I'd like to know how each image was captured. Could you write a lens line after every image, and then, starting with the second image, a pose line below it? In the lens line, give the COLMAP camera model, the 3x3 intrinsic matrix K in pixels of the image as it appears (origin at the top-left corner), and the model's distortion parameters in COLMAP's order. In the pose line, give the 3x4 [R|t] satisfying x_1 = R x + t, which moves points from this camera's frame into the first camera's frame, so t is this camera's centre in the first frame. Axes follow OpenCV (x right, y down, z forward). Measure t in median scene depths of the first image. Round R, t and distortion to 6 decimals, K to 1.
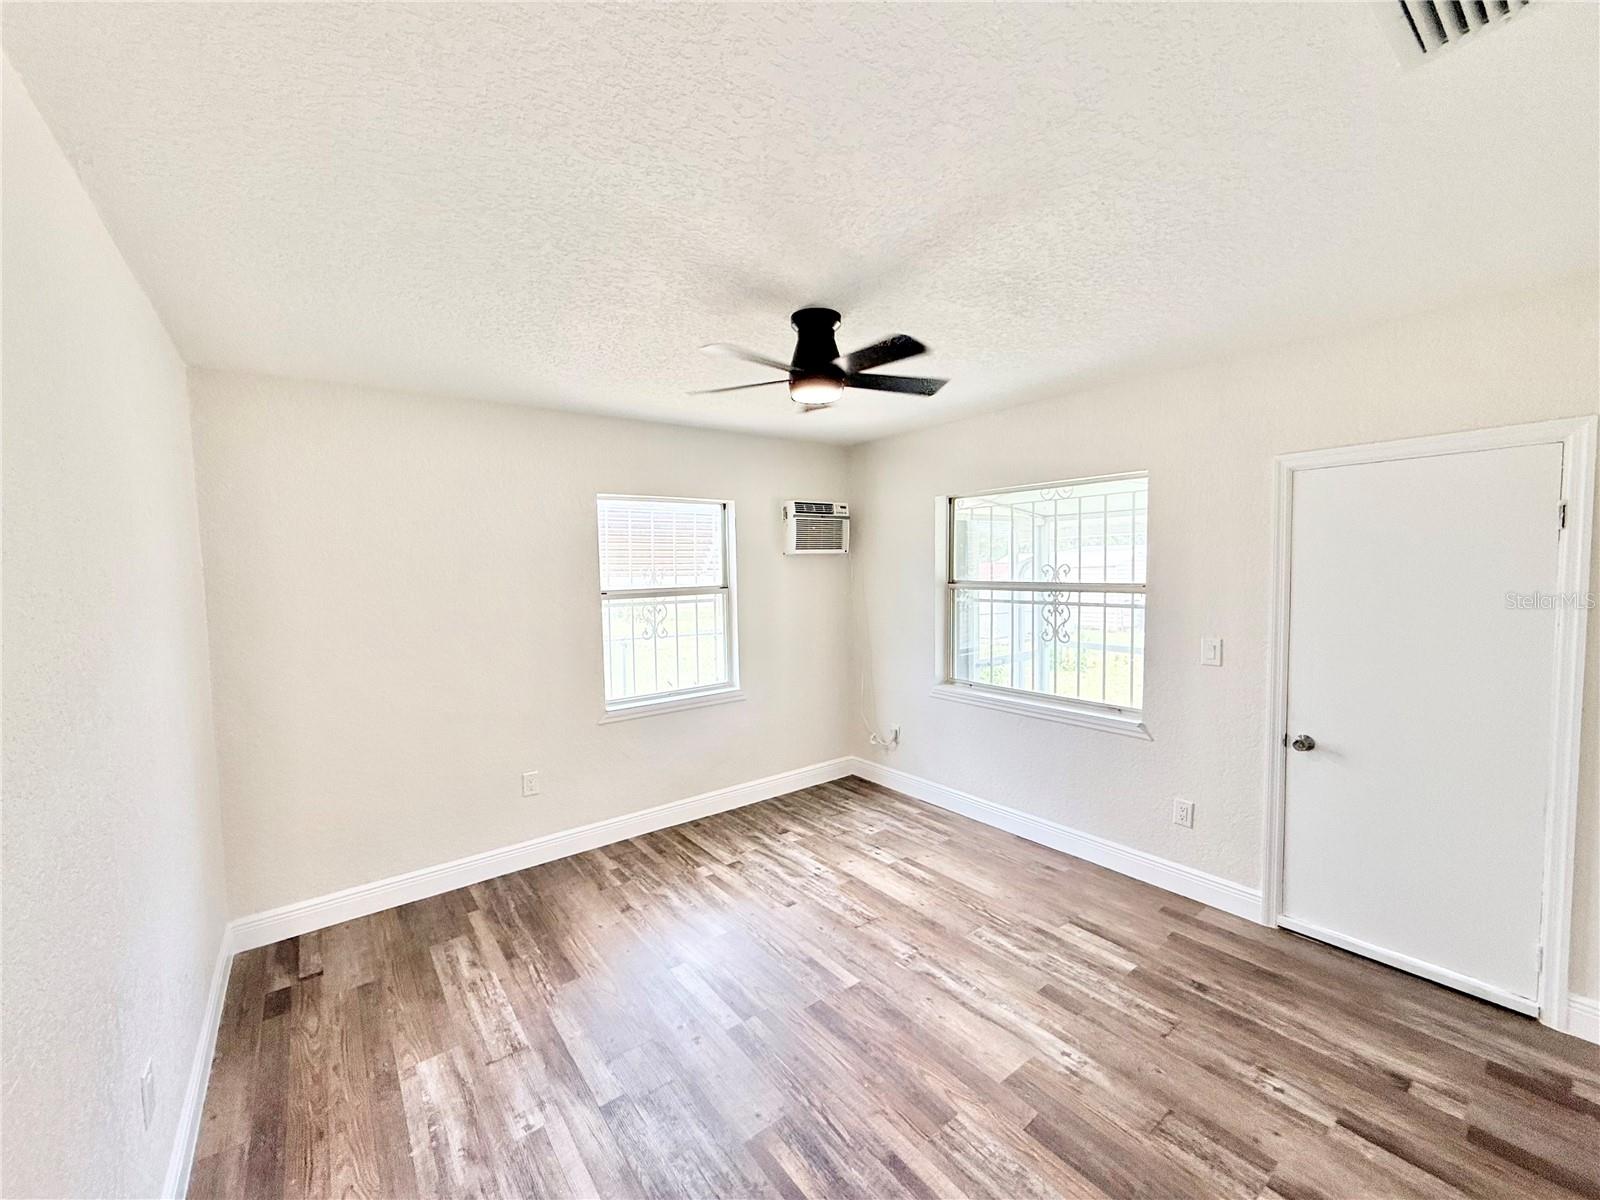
lens RADIAL K [[636.4, 0, 798.5], [0, 636.4, 600.0], [0, 0, 1]] dist [-0.000592, 0.000513]
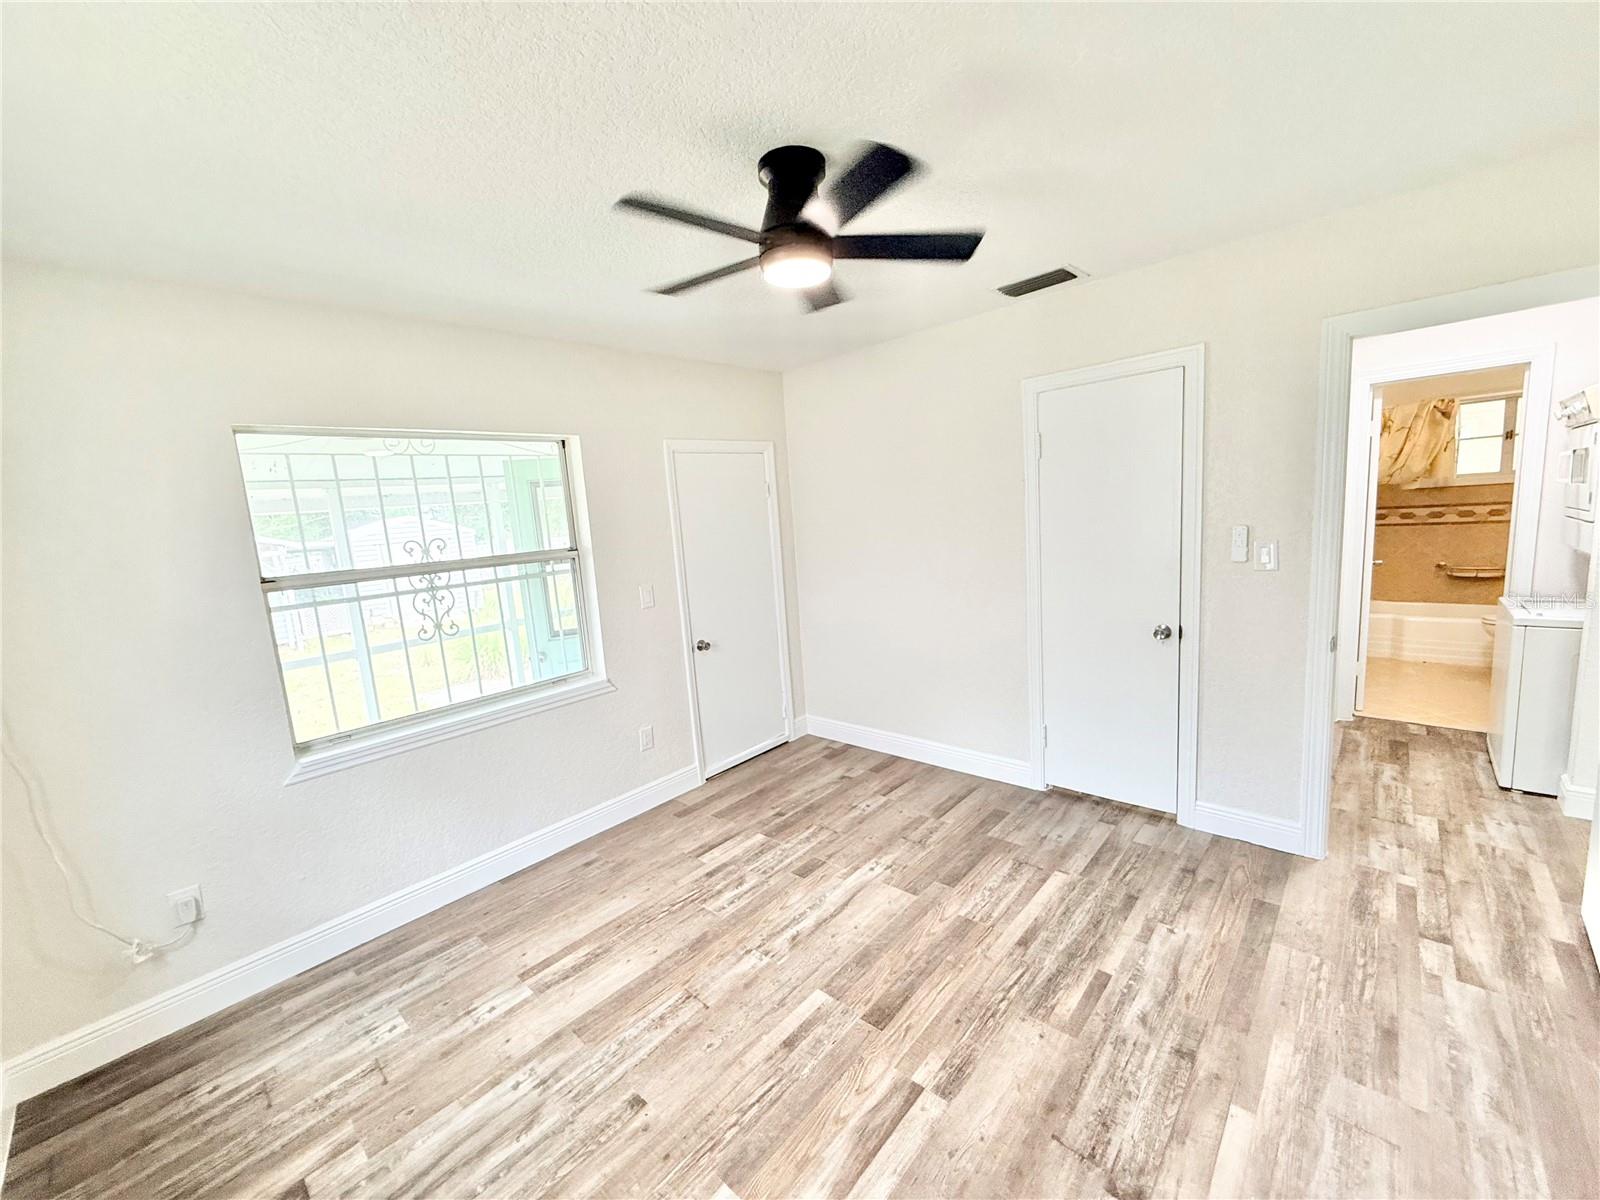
lens RADIAL K [[636.4, 0, 791.3], [0, 636.4, 602.3], [0, 0, 1]] dist [-0.000592, 0.000513]
pose [[-0.167782, -0.109890, 0.979680, -0.685198], [0.132813, 0.982188, 0.132918, -0.037896], [-0.976837, 0.152416, -0.150199, 1.081921]]
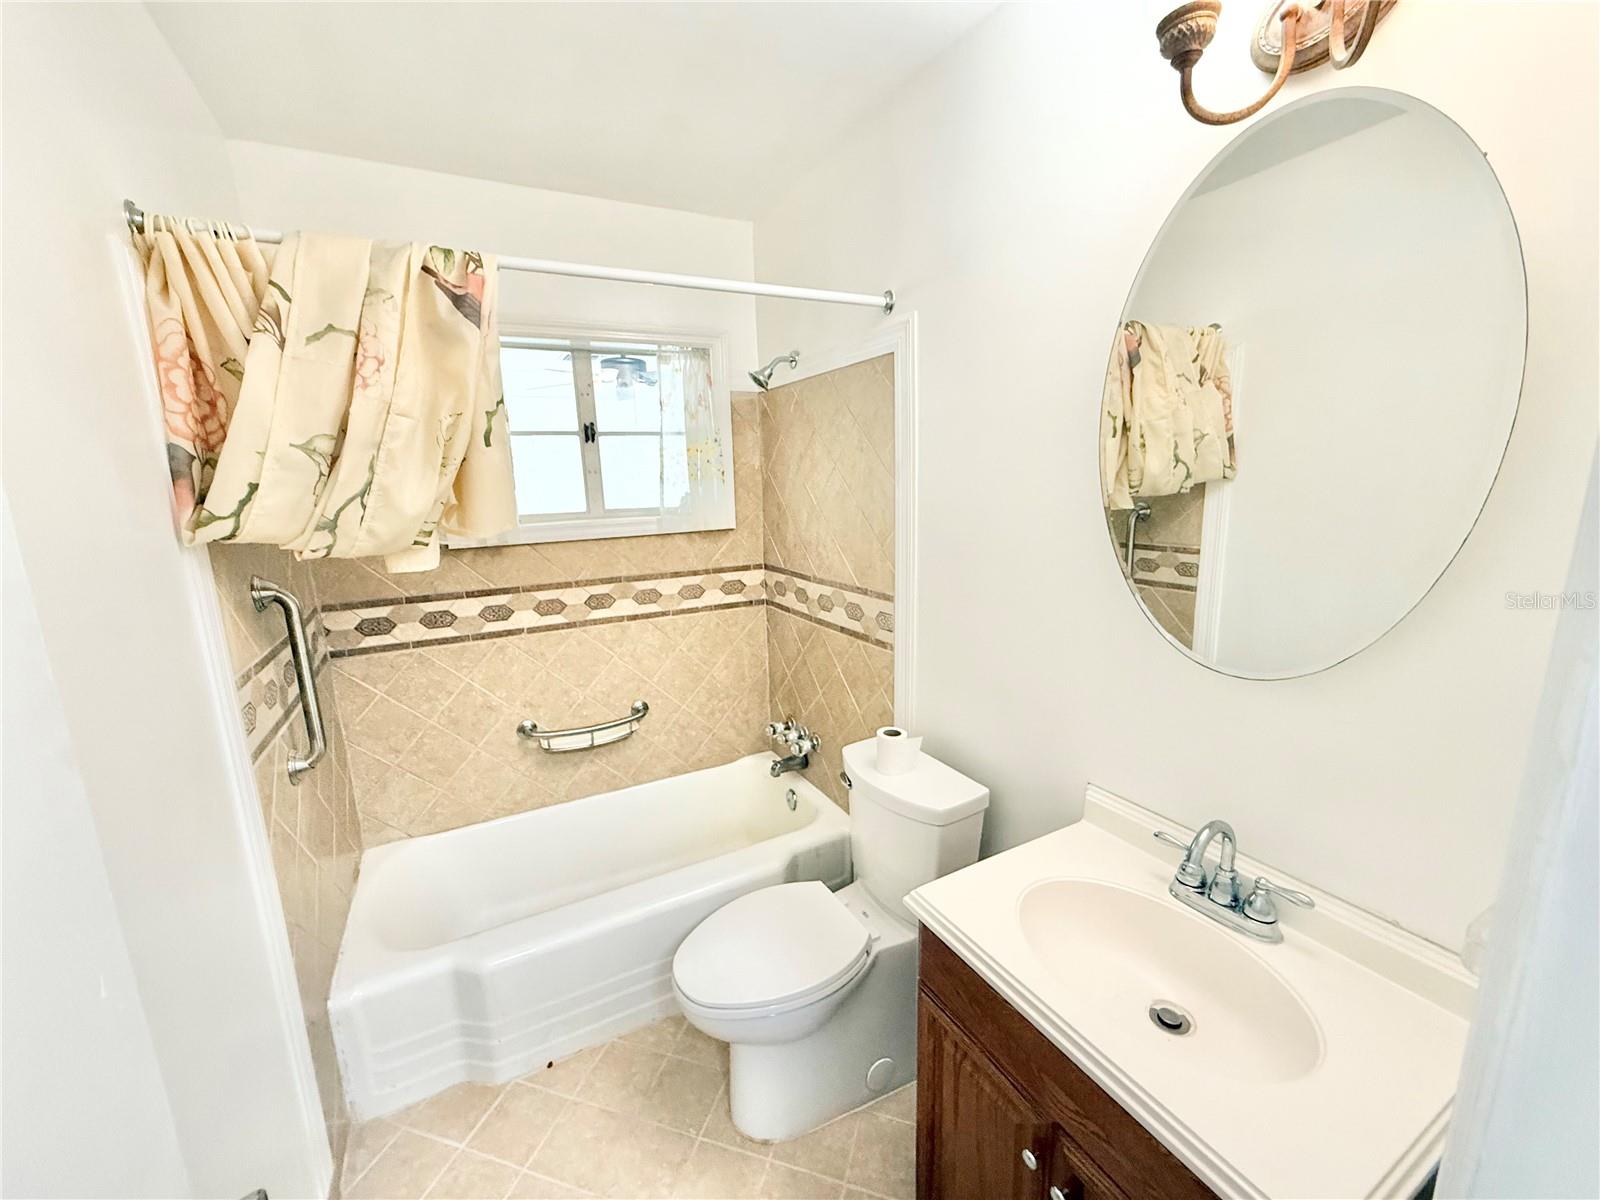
lens RADIAL K [[636.4, 0, 800.2], [0, 636.4, 603.4], [0, 0, 1]] dist [-0.000592, 0.000513]
pose [[-0.986520, 0.018721, 0.162566, -0.414180], [0.058584, 0.967993, 0.244044, -0.019512], [-0.152794, 0.250278, -0.956041, 0.698056]]
